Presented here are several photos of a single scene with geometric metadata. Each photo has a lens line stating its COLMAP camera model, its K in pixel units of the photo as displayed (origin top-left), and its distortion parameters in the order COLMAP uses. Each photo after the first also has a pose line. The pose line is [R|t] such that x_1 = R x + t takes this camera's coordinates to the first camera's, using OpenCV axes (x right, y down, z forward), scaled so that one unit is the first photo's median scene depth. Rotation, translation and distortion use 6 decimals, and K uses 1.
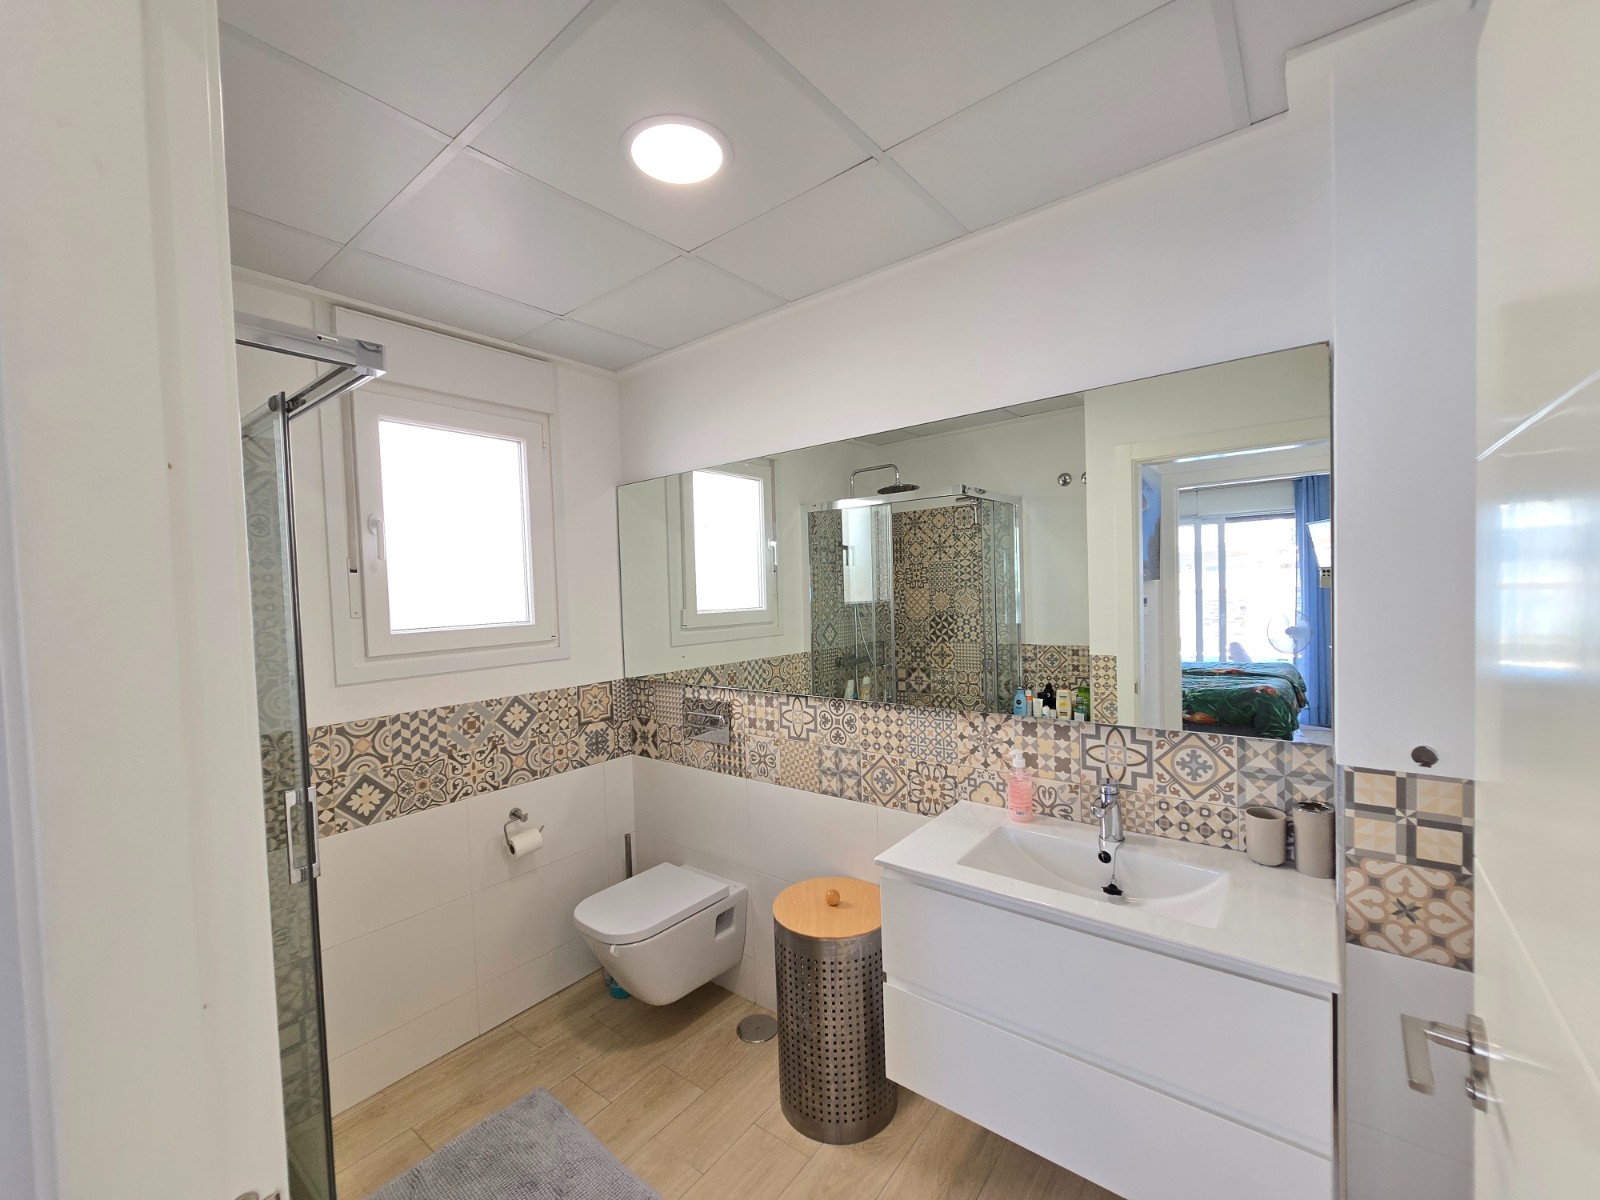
lens RADIAL K [[661.5, 0, 807.5], [0, 661.5, 603.0], [0, 0, 1]] dist [0.012775, -0.000073]
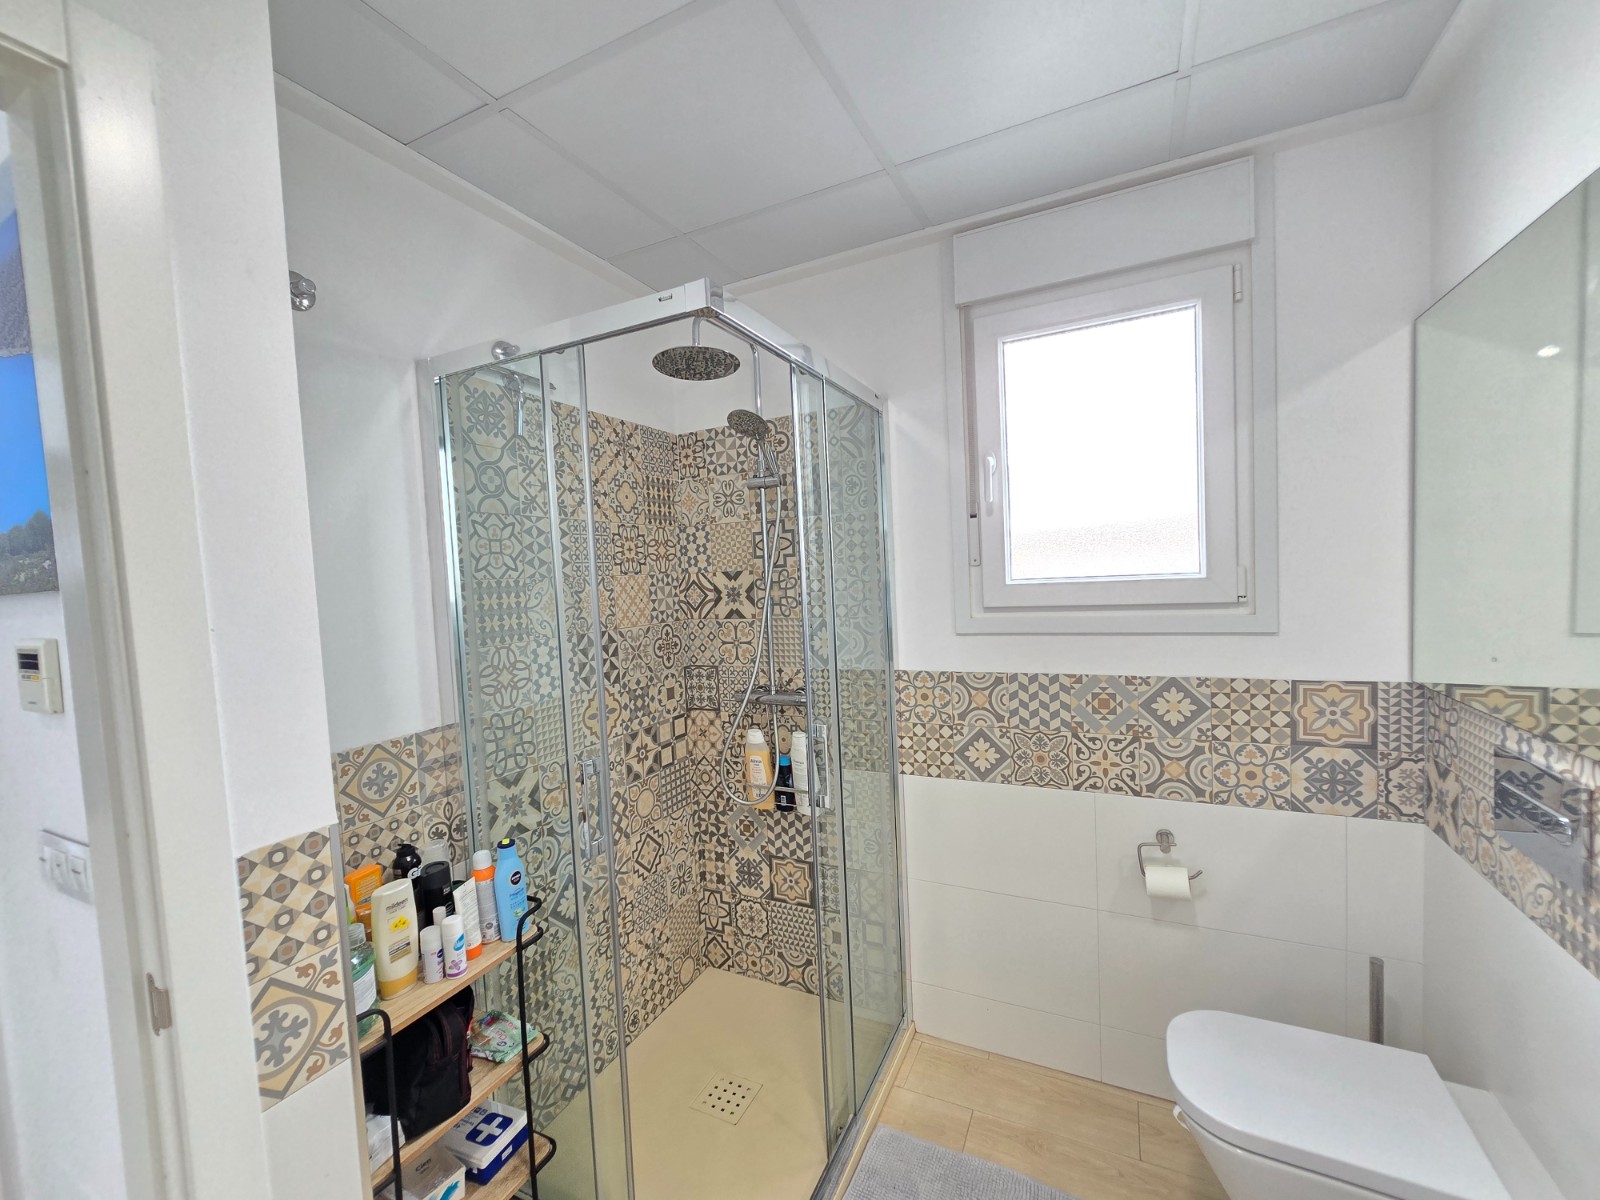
lens RADIAL K [[656.1, 0, 798.1], [0, 656.1, 607.3], [0, 0, 1]] dist [-0.000673, -0.000352]
pose [[0.205694, 0.076868, -0.975593, 0.164624], [0.016240, 0.996505, 0.081940, 0.001026], [0.978482, -0.032699, 0.203727, 0.483672]]
